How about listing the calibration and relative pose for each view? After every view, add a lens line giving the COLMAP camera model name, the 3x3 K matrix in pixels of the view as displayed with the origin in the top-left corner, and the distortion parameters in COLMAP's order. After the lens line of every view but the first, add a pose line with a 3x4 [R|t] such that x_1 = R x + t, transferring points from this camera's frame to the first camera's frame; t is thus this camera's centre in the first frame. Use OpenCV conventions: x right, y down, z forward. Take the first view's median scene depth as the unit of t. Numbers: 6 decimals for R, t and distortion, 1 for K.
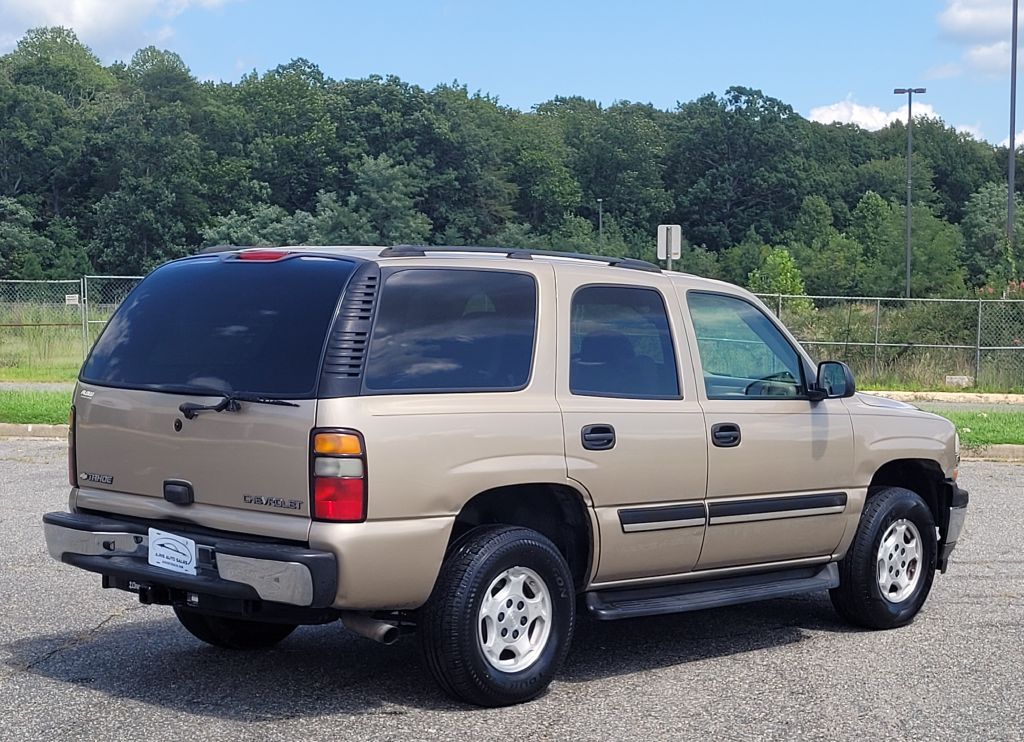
lens RADIAL K [[2156.9, 0, 540.4], [0, 2156.9, 497.6], [0, 0, 1]] dist [0.066304, -0.206227]
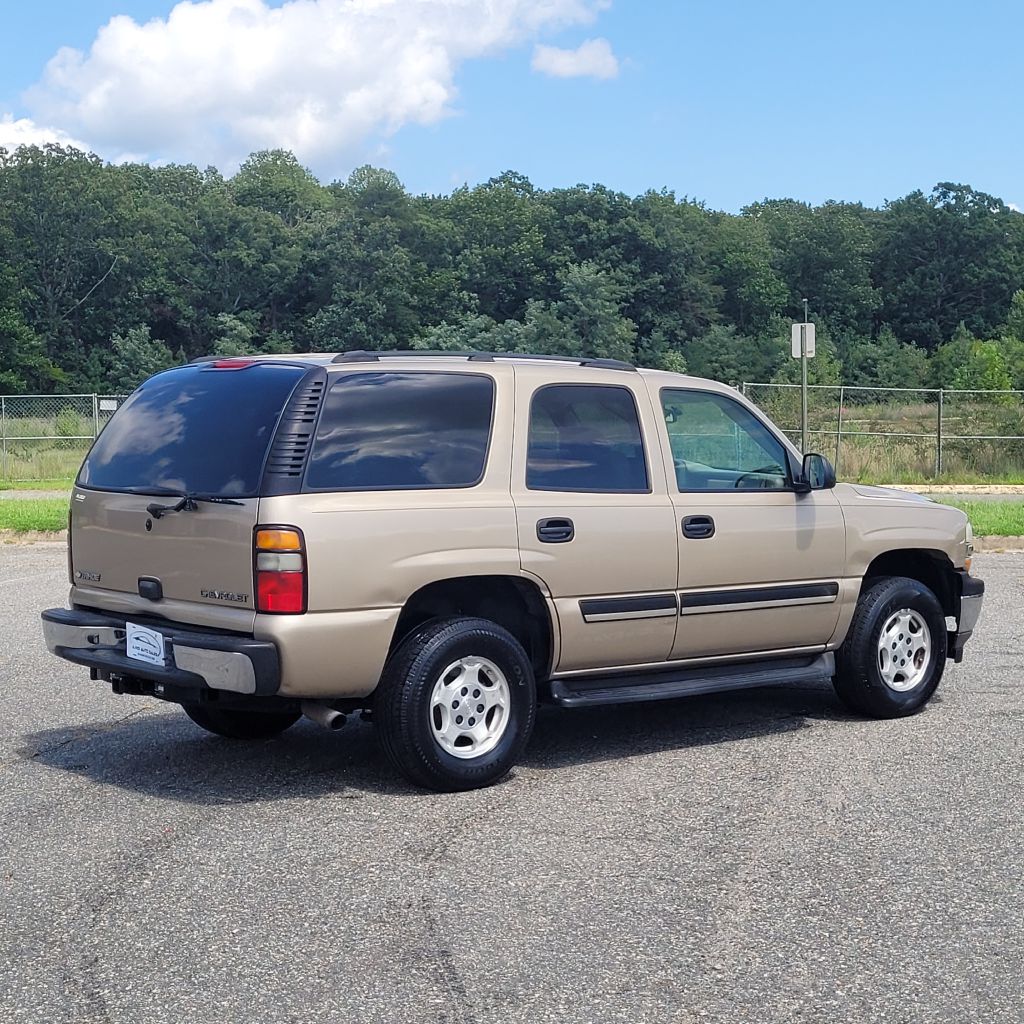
lens RADIAL K [[2156.5, 0, 514.2], [0, 2156.5, 491.6], [0, 0, 1]] dist [0.050163, 0.205717]
pose [[0.992240, -0.017173, -0.123145, 0.115907], [0.010906, 0.998619, -0.051391, 0.005462], [0.123858, 0.049649, 0.991057, -0.026201]]
